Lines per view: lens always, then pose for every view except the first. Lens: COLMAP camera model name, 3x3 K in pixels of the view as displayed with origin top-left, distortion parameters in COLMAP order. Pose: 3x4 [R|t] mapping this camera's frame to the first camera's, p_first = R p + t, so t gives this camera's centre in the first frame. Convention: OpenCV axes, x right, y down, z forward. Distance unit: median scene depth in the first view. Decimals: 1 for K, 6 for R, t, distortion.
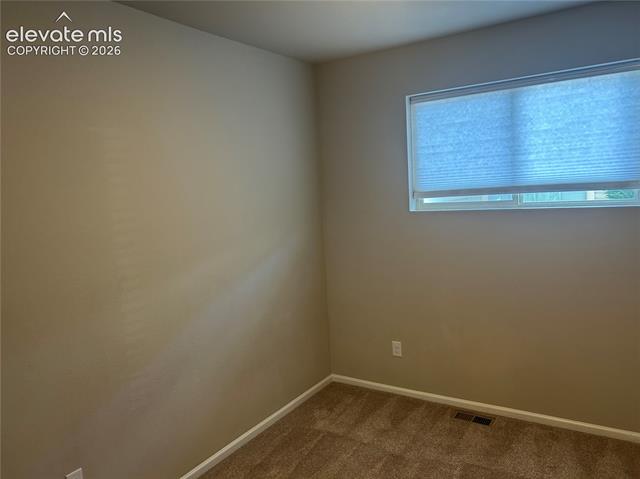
lens RADIAL K [[483.6, 0, 320.6], [0, 483.6, 242.8], [0, 0, 1]] dist [0.076347, -0.064519]
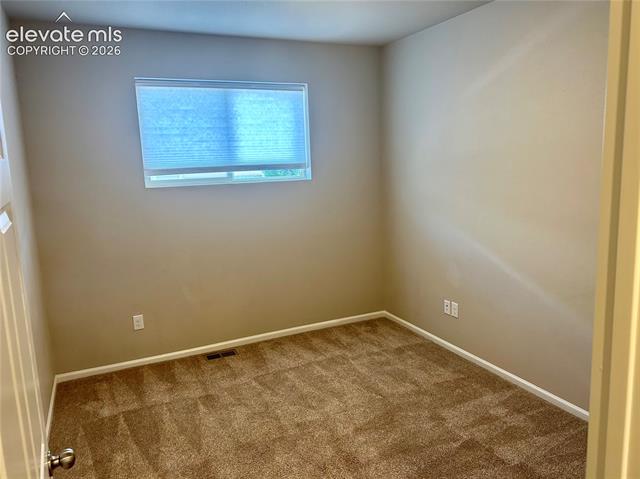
lens RADIAL K [[483.6, 0, 320.6], [0, 483.6, 242.8], [0, 0, 1]] dist [0.076347, -0.064519]
pose [[0.541901, -0.110225, 0.833183, -0.552909], [0.104582, 0.992501, 0.063281, 0.028754], [-0.833910, 0.052844, 0.549365, 0.109973]]
